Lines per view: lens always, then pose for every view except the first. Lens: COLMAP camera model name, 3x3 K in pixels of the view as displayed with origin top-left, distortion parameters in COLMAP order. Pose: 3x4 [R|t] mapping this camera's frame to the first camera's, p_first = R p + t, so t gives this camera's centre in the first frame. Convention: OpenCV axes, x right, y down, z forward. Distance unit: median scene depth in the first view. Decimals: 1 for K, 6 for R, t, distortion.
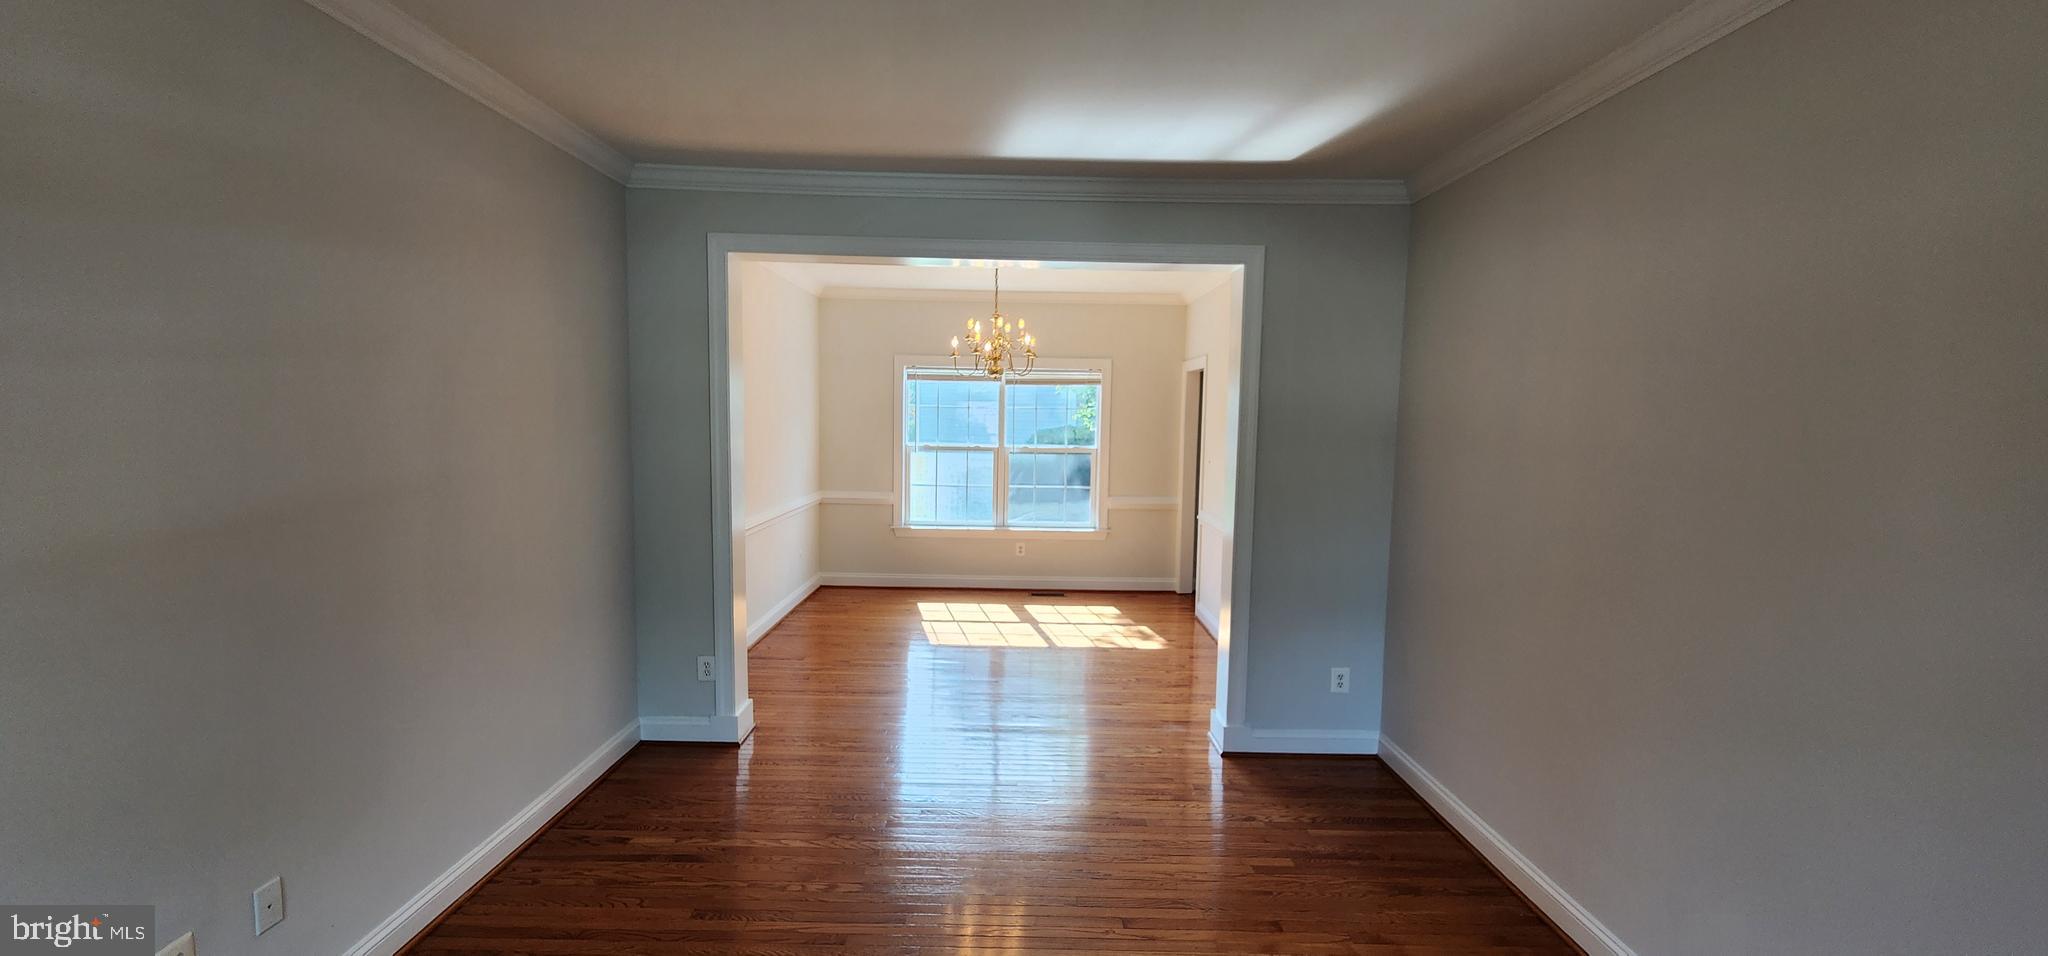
lens RADIAL K [[849.2, 0, 1017.5], [0, 849.2, 485.3], [0, 0, 1]] dist [-0.000025, -0.000346]
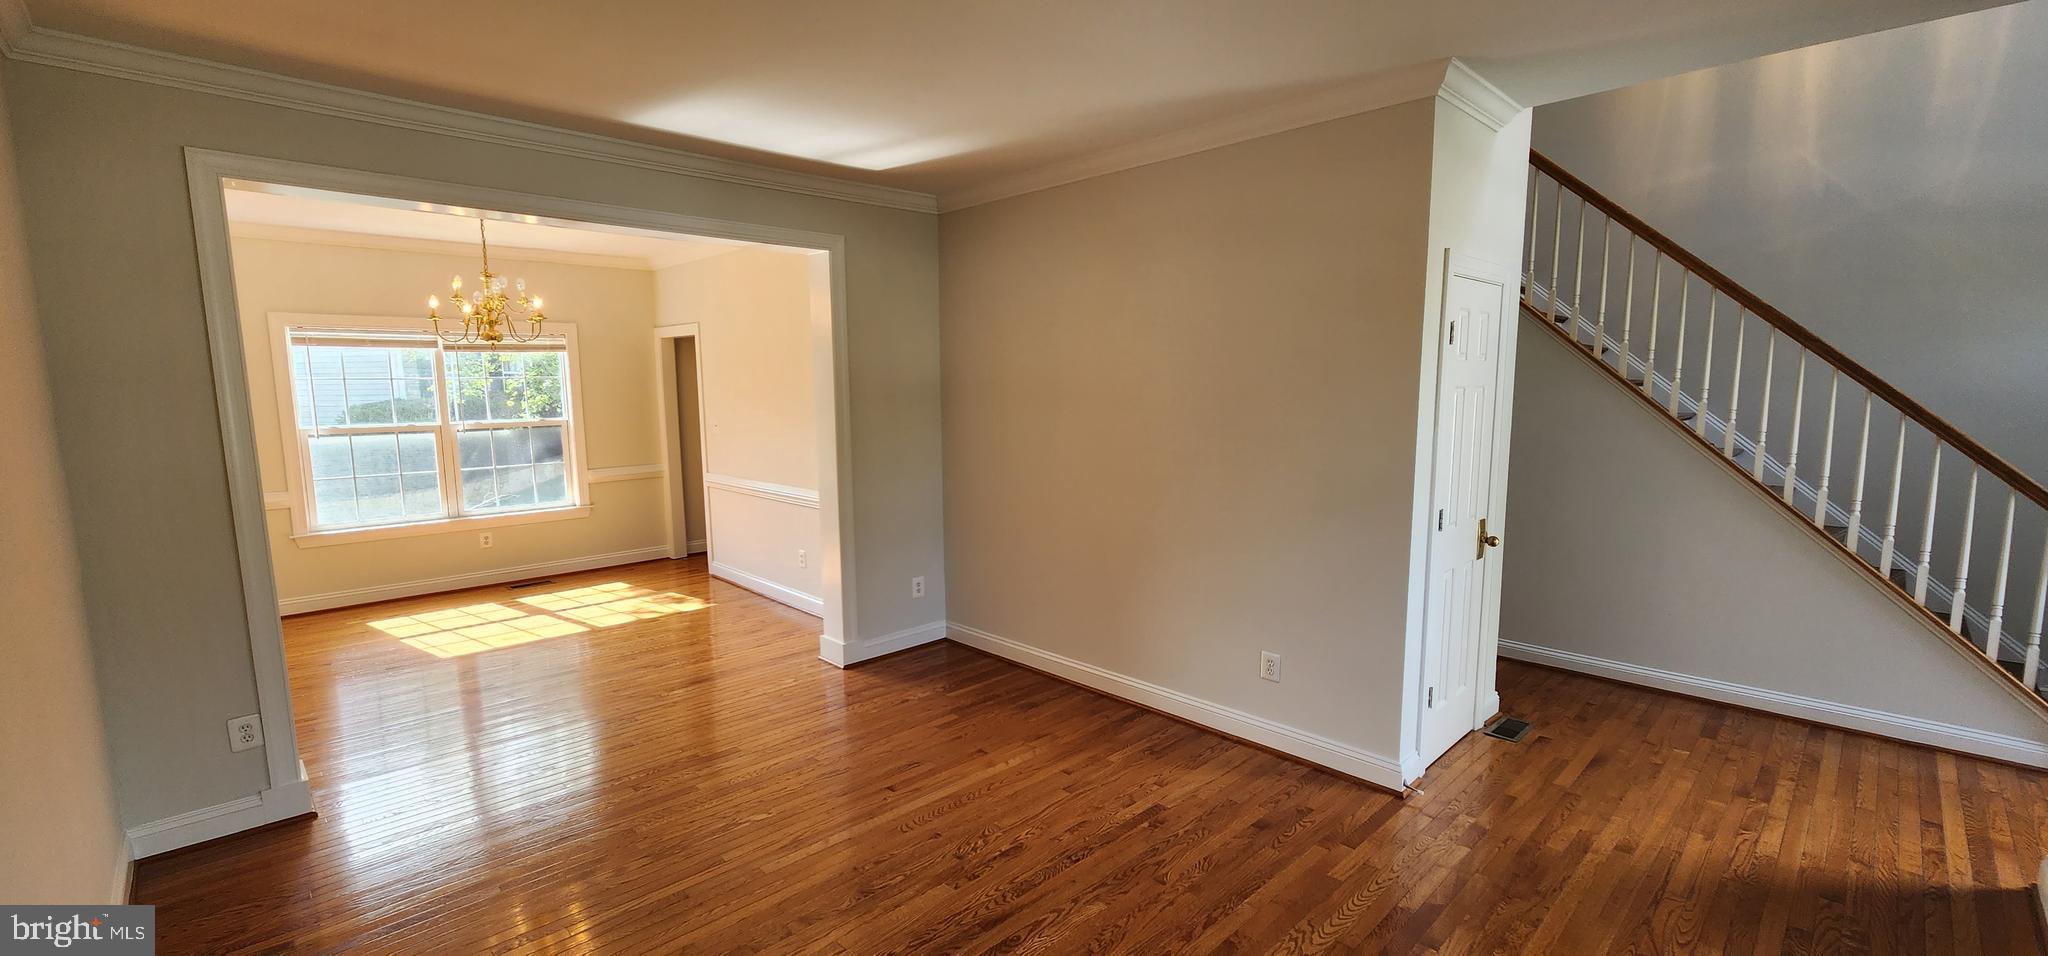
lens RADIAL K [[849.2, 0, 1017.5], [0, 849.2, 485.3], [0, 0, 1]] dist [-0.000025, -0.000346]
pose [[0.717260, -0.109490, 0.688150, -0.252305], [0.079231, 0.993988, 0.075568, -0.004307], [-0.692287, 0.000321, 0.721622, -0.014821]]
